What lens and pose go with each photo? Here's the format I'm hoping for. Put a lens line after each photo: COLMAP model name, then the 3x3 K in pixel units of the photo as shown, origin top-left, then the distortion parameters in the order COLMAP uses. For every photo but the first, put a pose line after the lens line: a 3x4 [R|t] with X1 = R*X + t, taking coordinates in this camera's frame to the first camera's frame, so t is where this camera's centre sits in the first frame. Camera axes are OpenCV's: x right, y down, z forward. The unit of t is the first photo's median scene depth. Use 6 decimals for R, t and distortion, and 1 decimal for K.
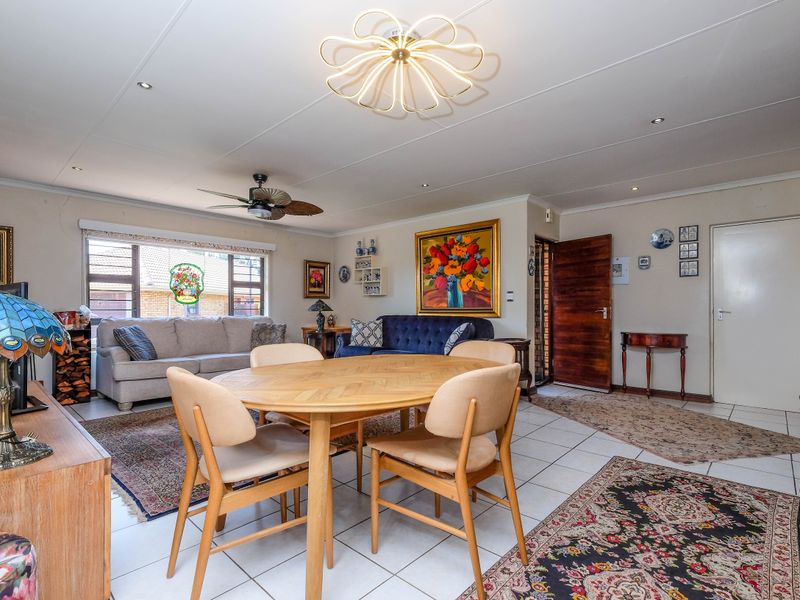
lens RADIAL K [[401.9, 0, 397.8], [0, 401.9, 302.6], [0, 0, 1]] dist [0.011371, 0.000073]
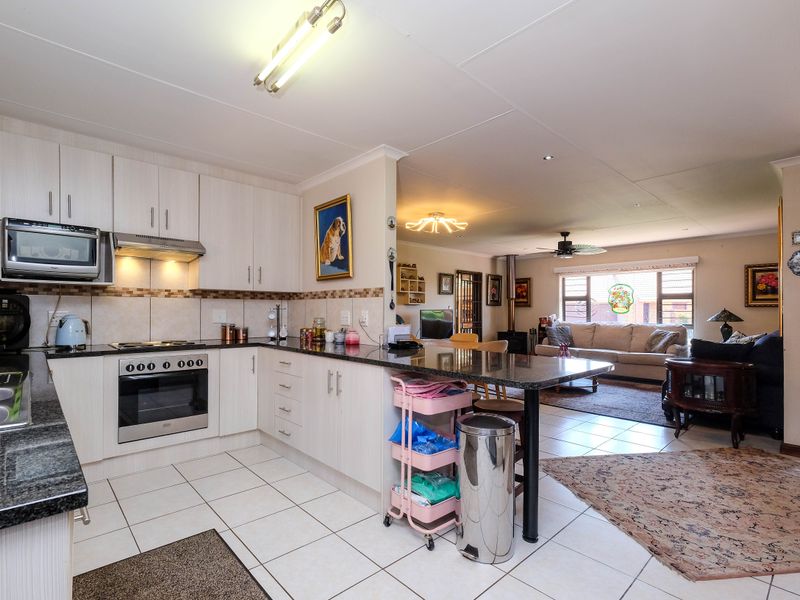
lens RADIAL K [[401.9, 0, 397.8], [0, 401.9, 302.6], [0, 0, 1]] dist [0.011371, 0.000073]
pose [[-0.076779, -0.020683, -0.996834, 0.921950], [0.012779, 0.999682, -0.021726, -0.013891], [0.996966, -0.014407, -0.076490, 0.351255]]
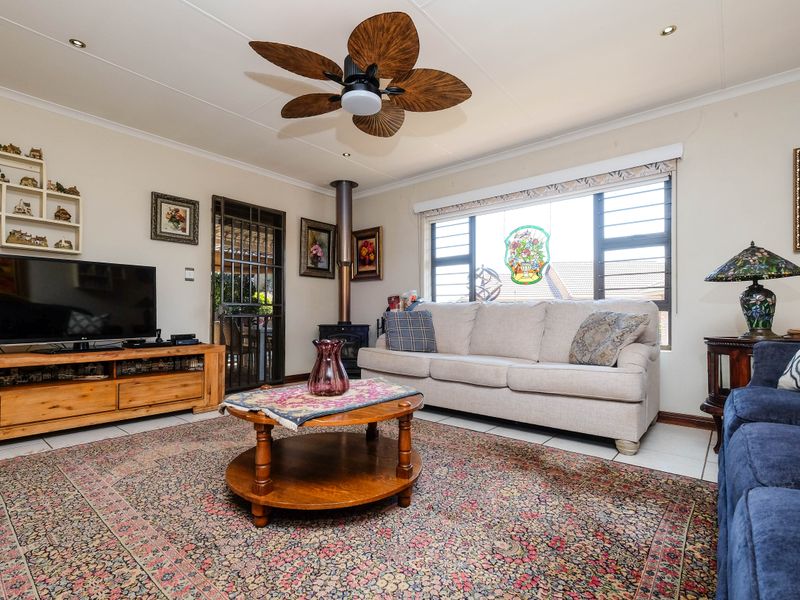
lens RADIAL K [[401.9, 0, 397.8], [0, 401.9, 302.6], [0, 0, 1]] dist [0.011371, 0.000073]
pose [[0.037429, -0.036082, -0.998648, 0.154269], [0.007485, 0.999330, -0.035826, 0.057987], [0.999271, -0.006134, 0.037674, 0.765388]]
